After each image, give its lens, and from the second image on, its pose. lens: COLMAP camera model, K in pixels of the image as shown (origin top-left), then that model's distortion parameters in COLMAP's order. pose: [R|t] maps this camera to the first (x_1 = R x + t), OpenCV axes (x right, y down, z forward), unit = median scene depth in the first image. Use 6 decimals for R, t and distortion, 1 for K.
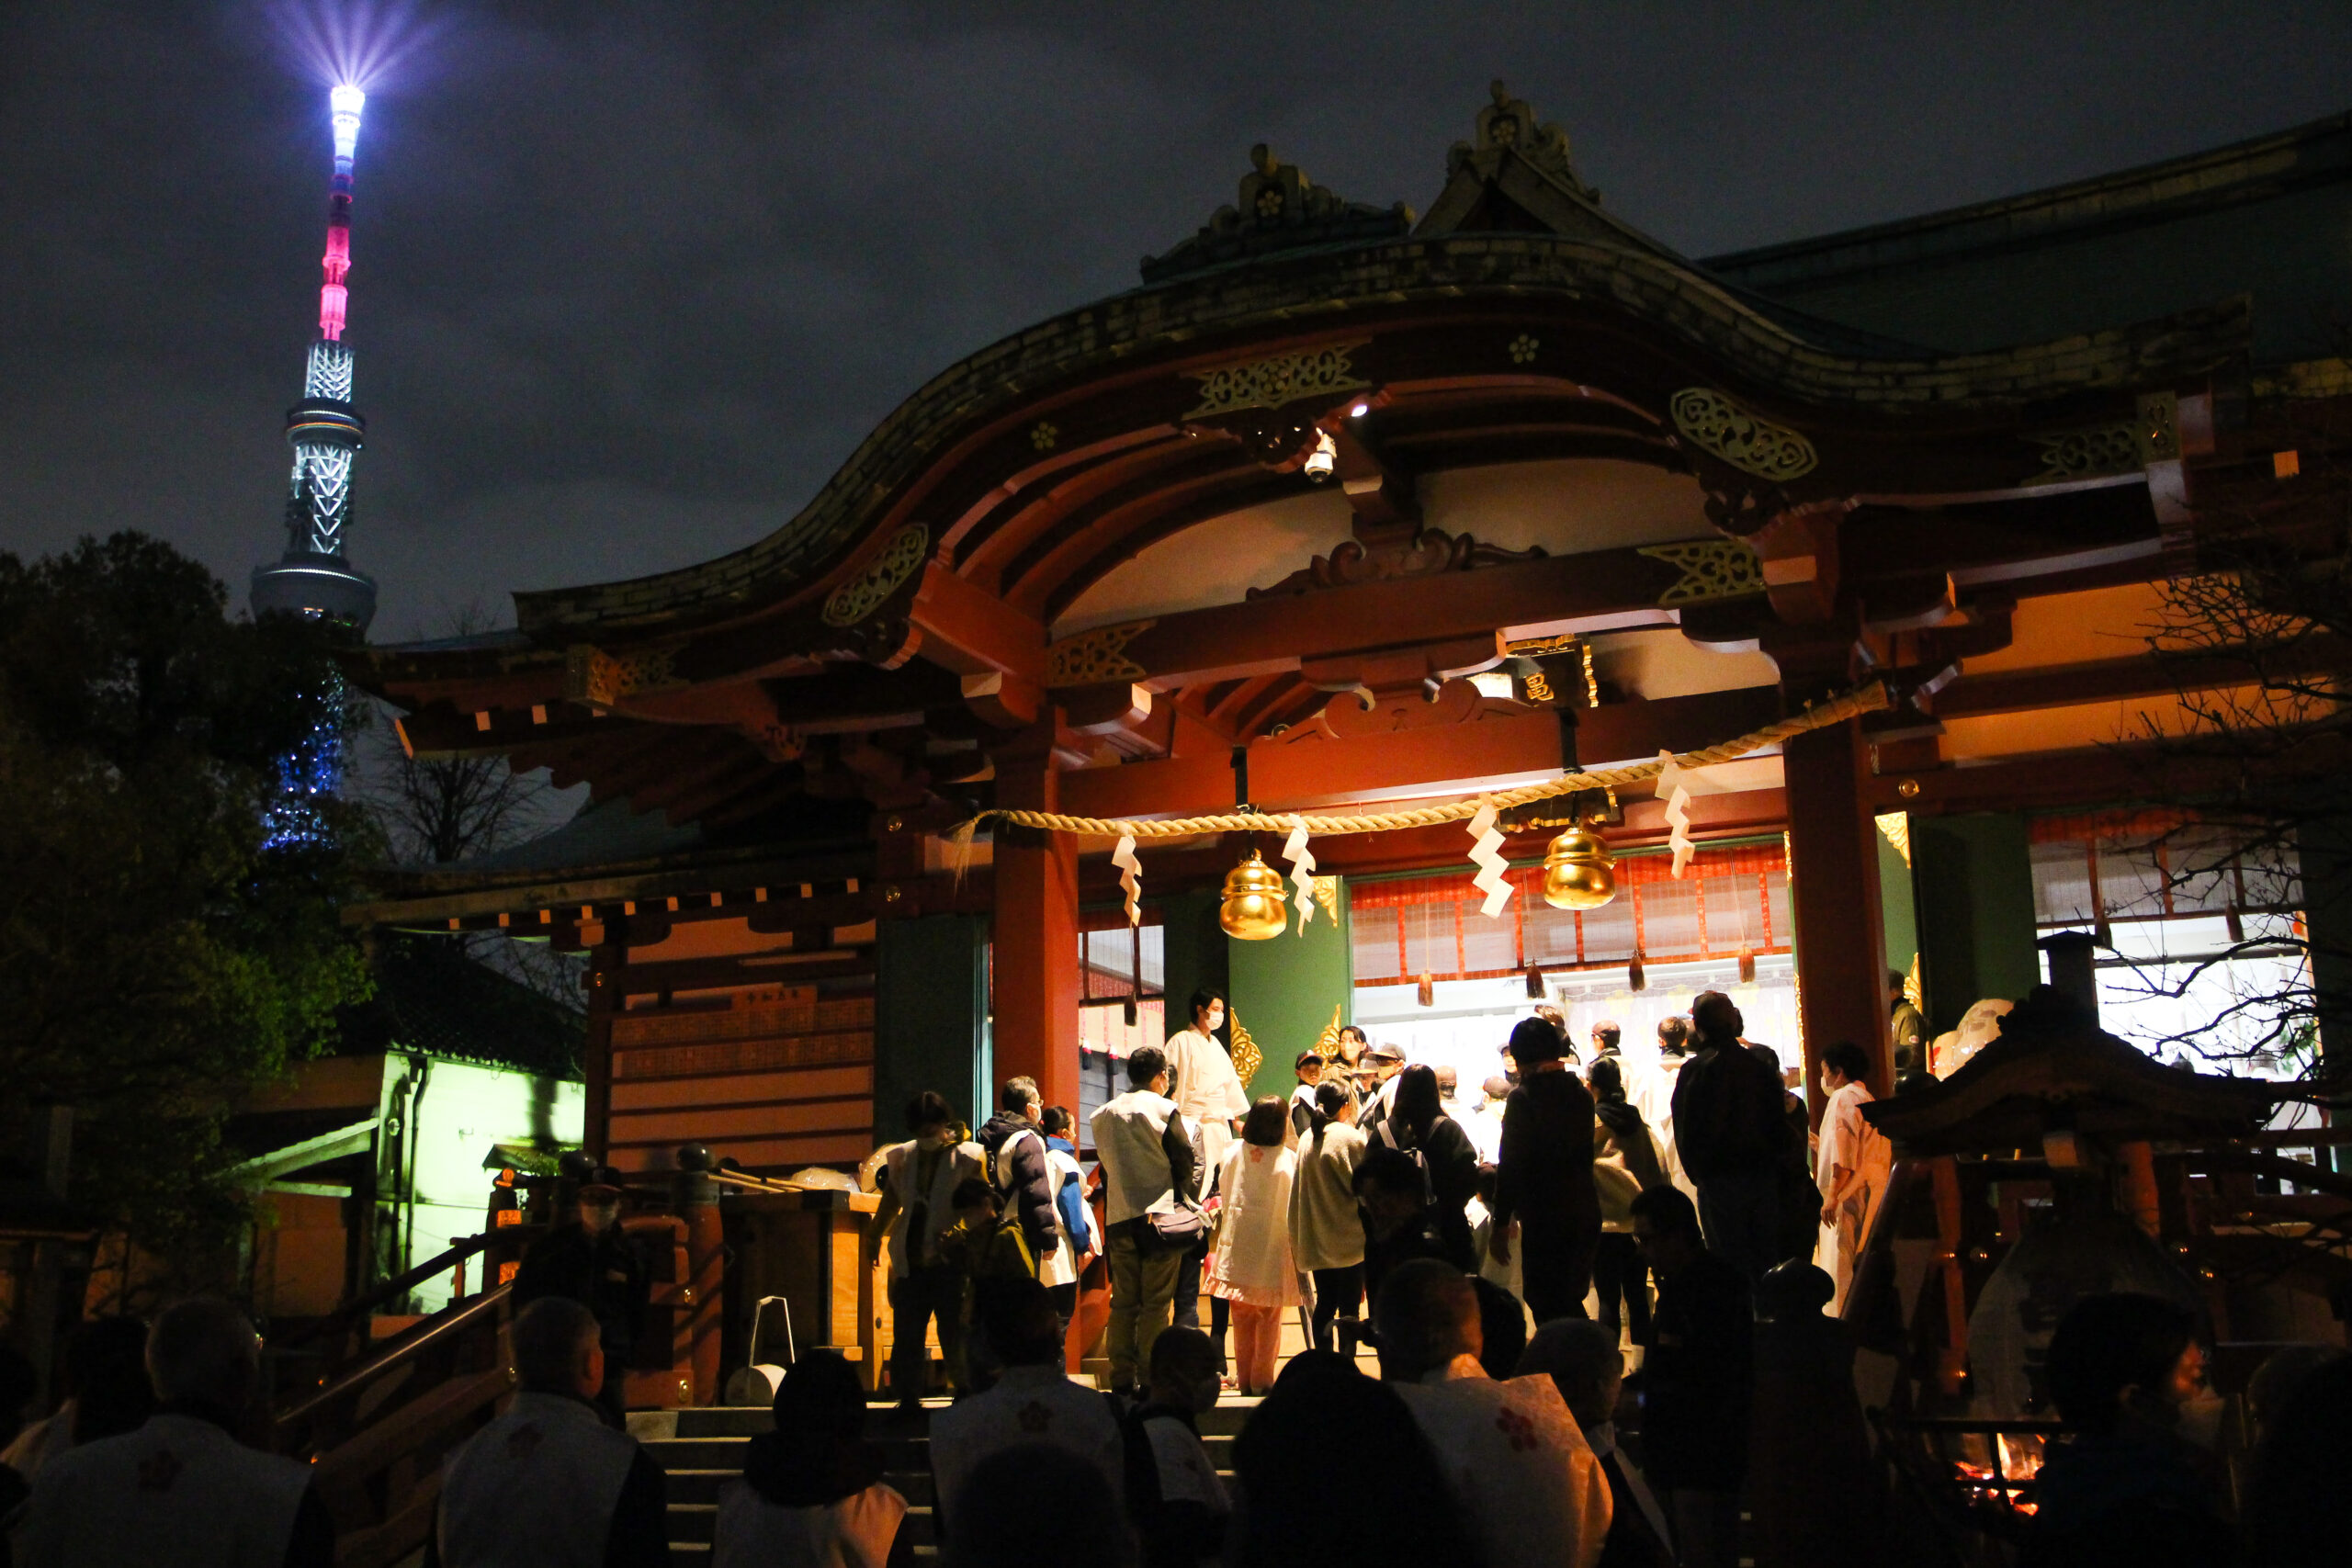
lens RADIAL K [[2551.1, 0, 1169.1], [0, 2551.1, 792.1], [0, 0, 1]] dist [0.005175, 0.000000]
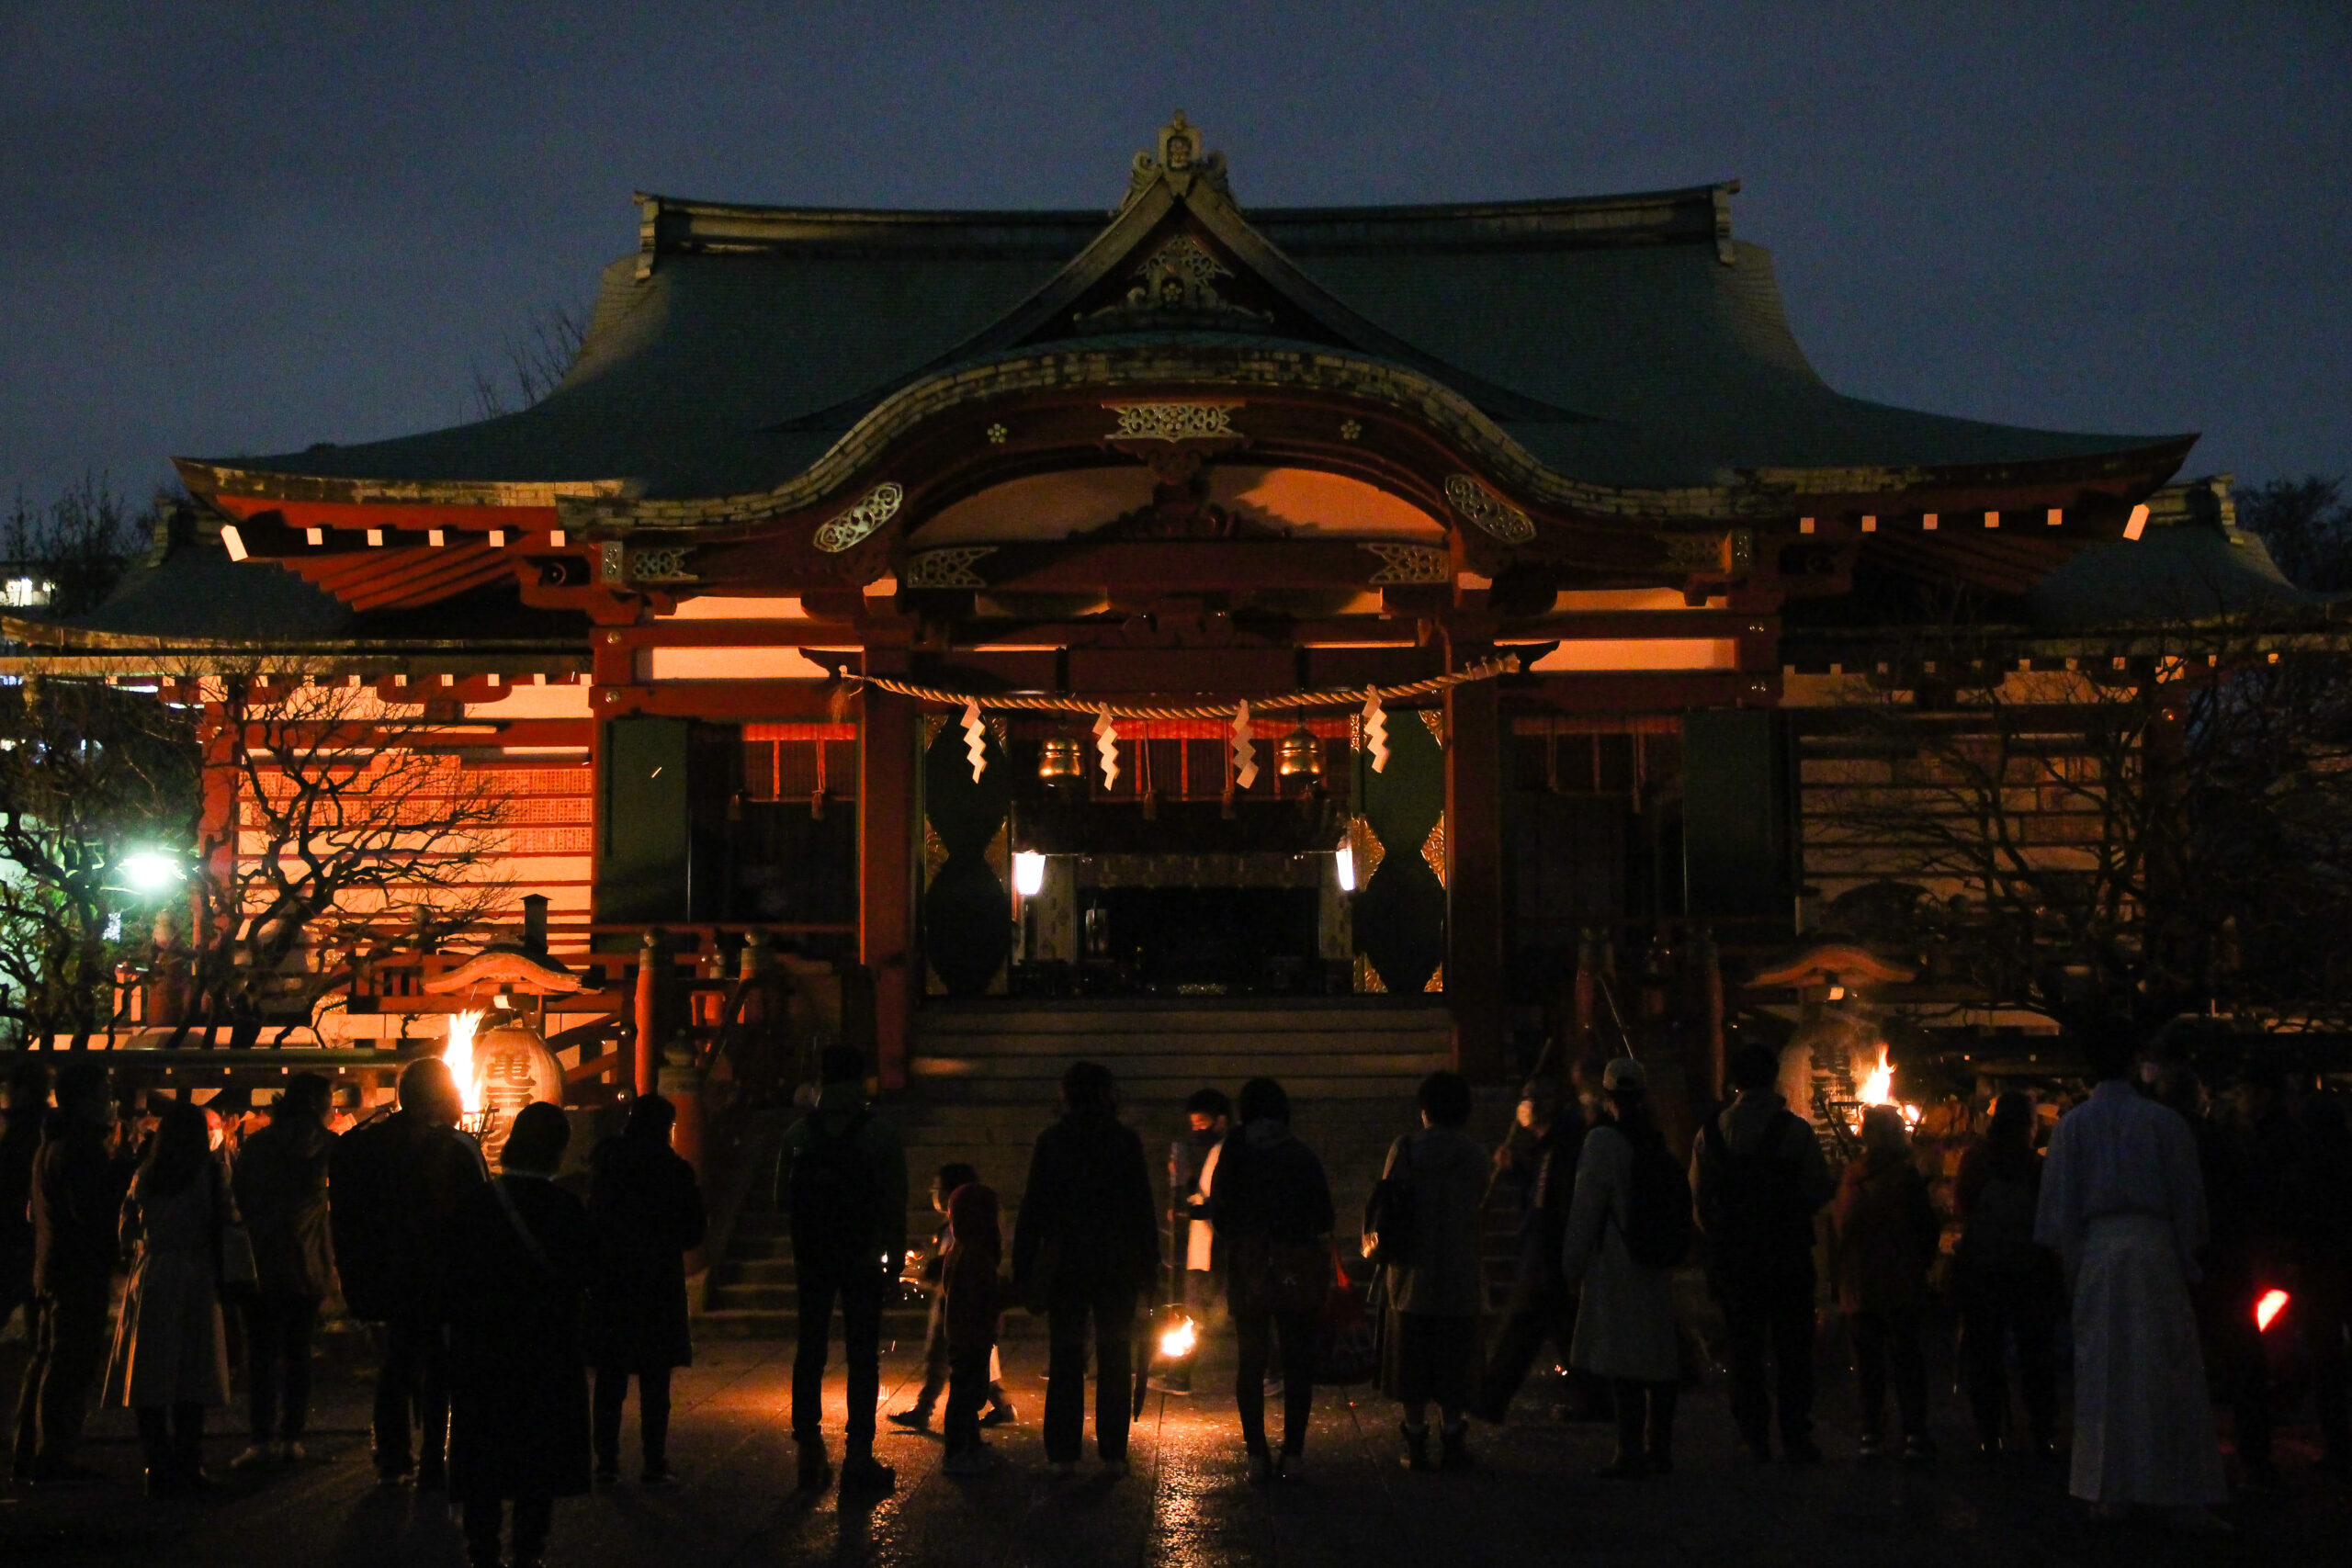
lens RADIAL K [[3027.1, 0, 1178.9], [0, 3027.1, 790.8], [0, 0, 1]] dist [0.071296, 0.000000]
pose [[0.918163, 0.049040, 0.393156, -0.586580], [-0.096147, 0.990227, 0.101024, -0.119564], [-0.384359, -0.130558, 0.913905, -0.571860]]
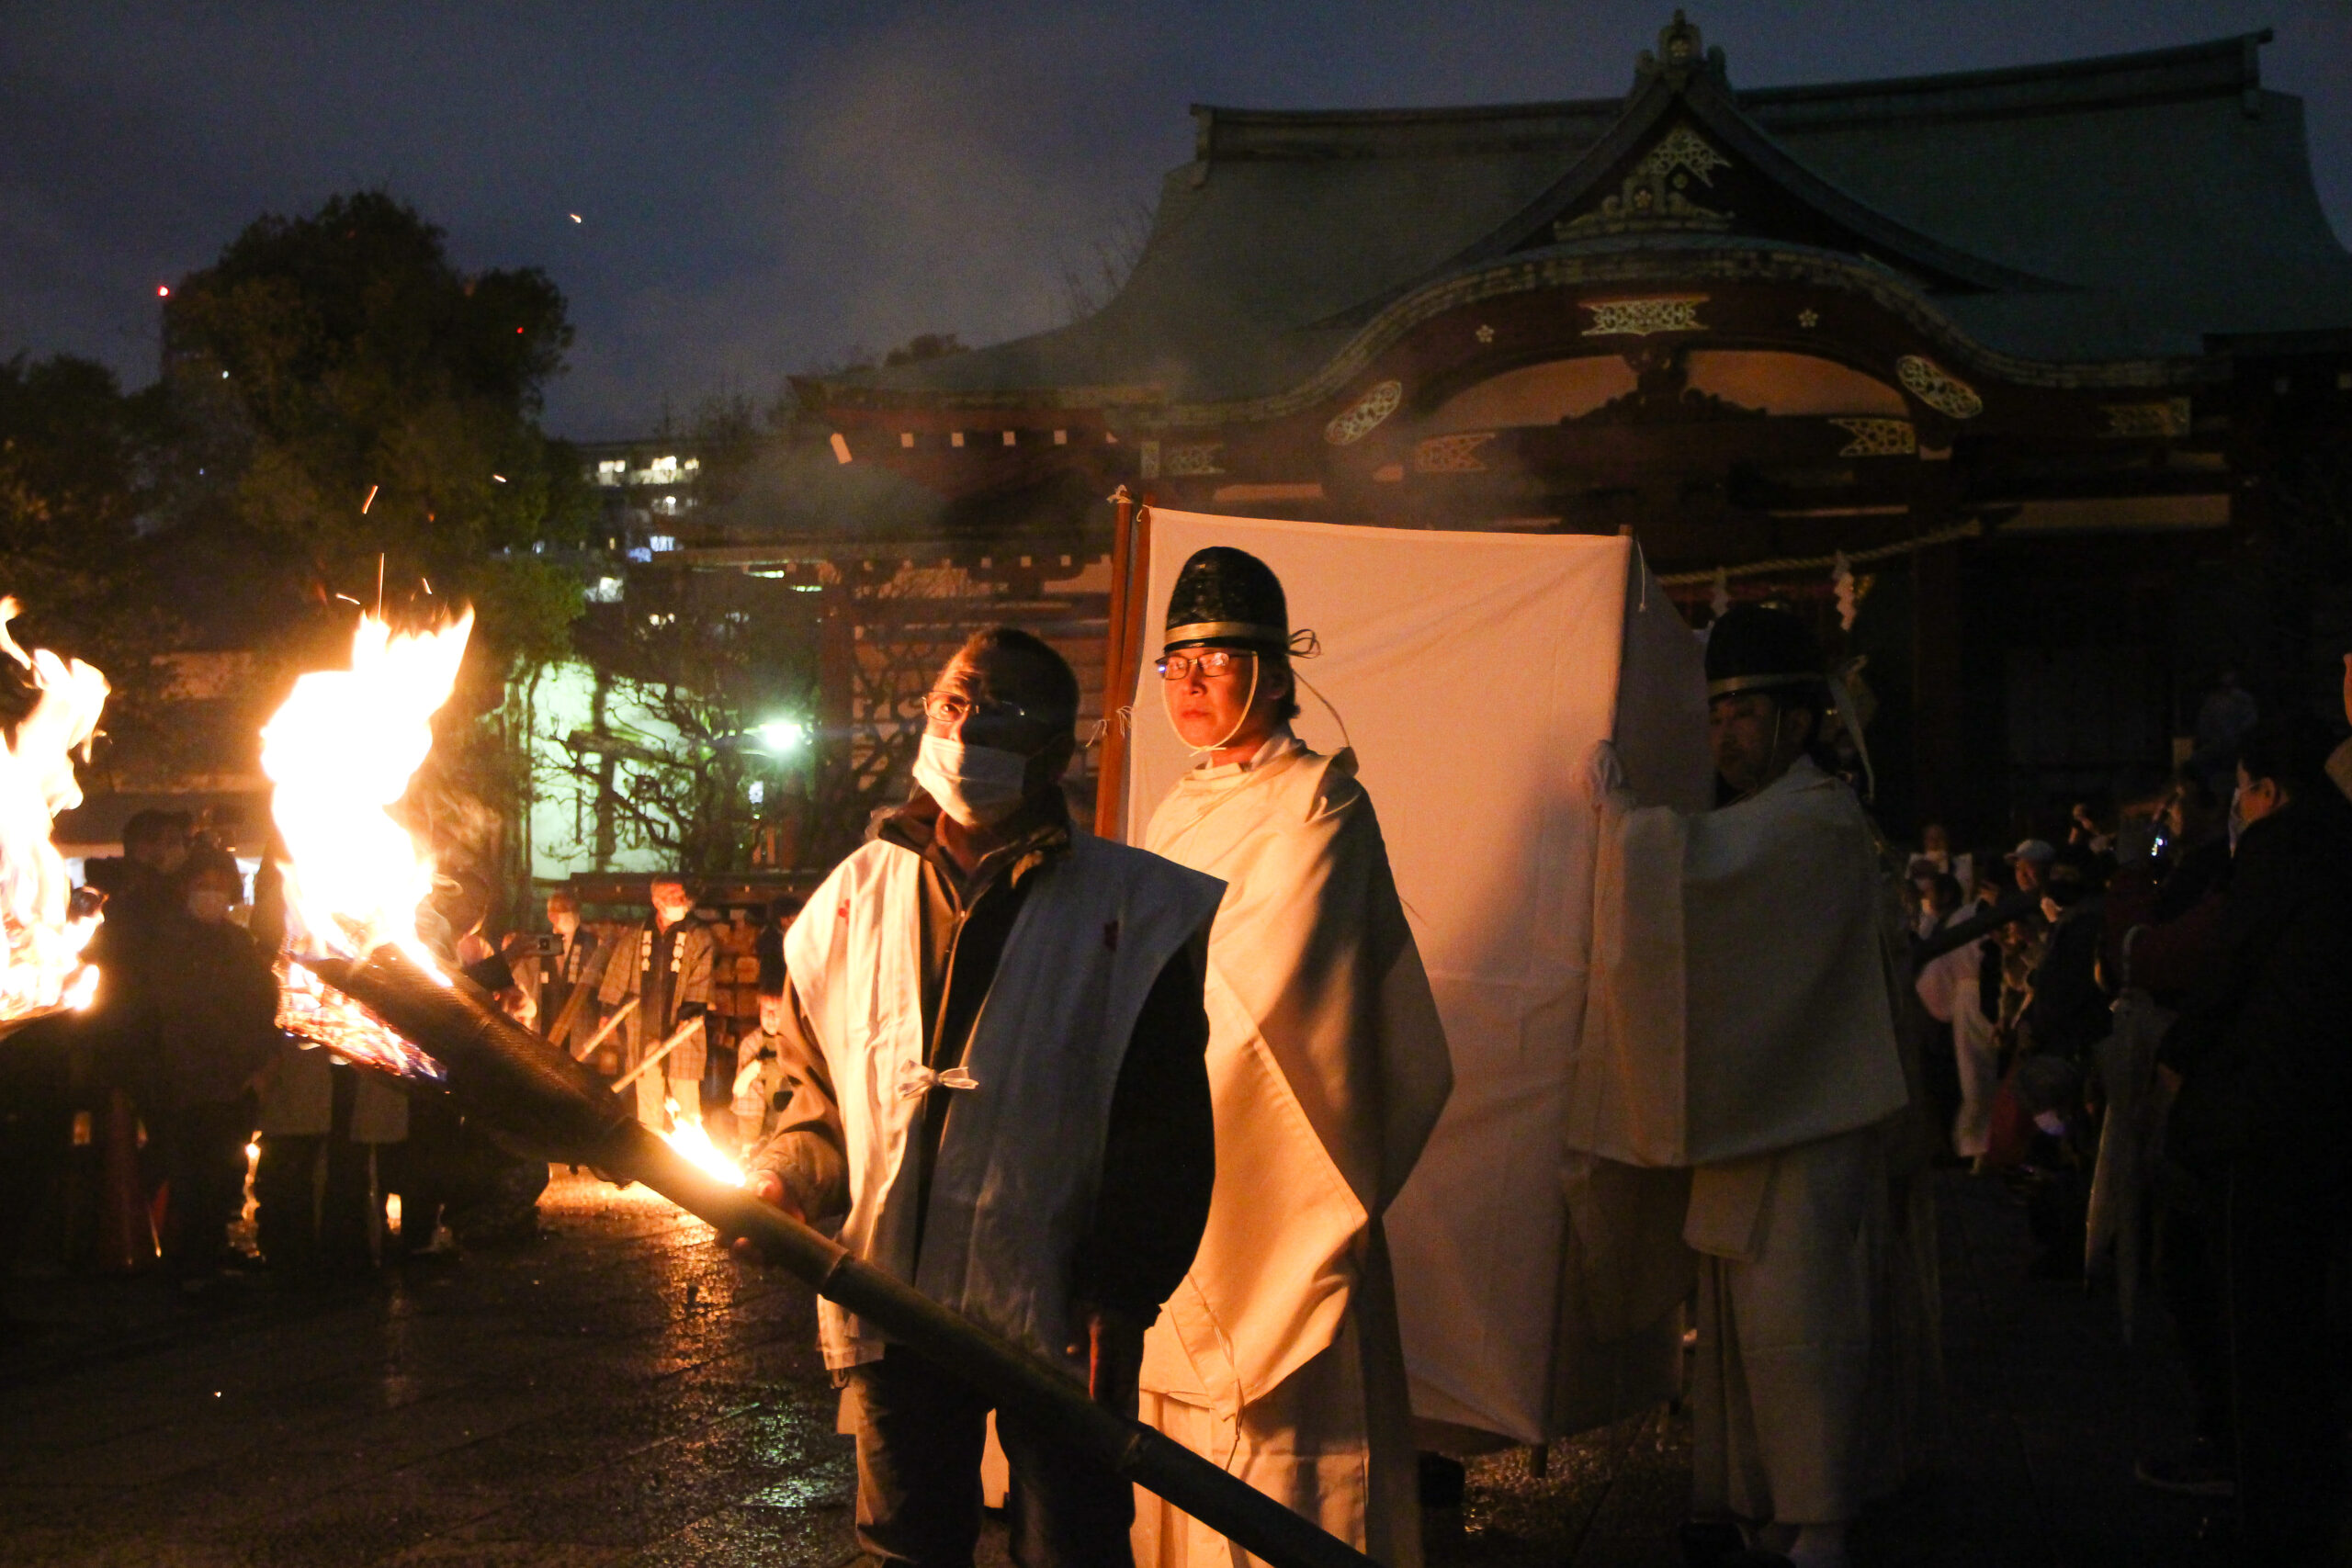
lens RADIAL K [[3233.7, 0, 1195.7], [0, 3233.7, 776.8], [0, 0, 1]] dist [0.102114, 0.000000]
pose [[0.978799, 0.026693, 0.203075, -0.604499], [-0.059095, 0.986112, 0.155214, -0.165389], [-0.196112, -0.163924, 0.966783, -0.914162]]
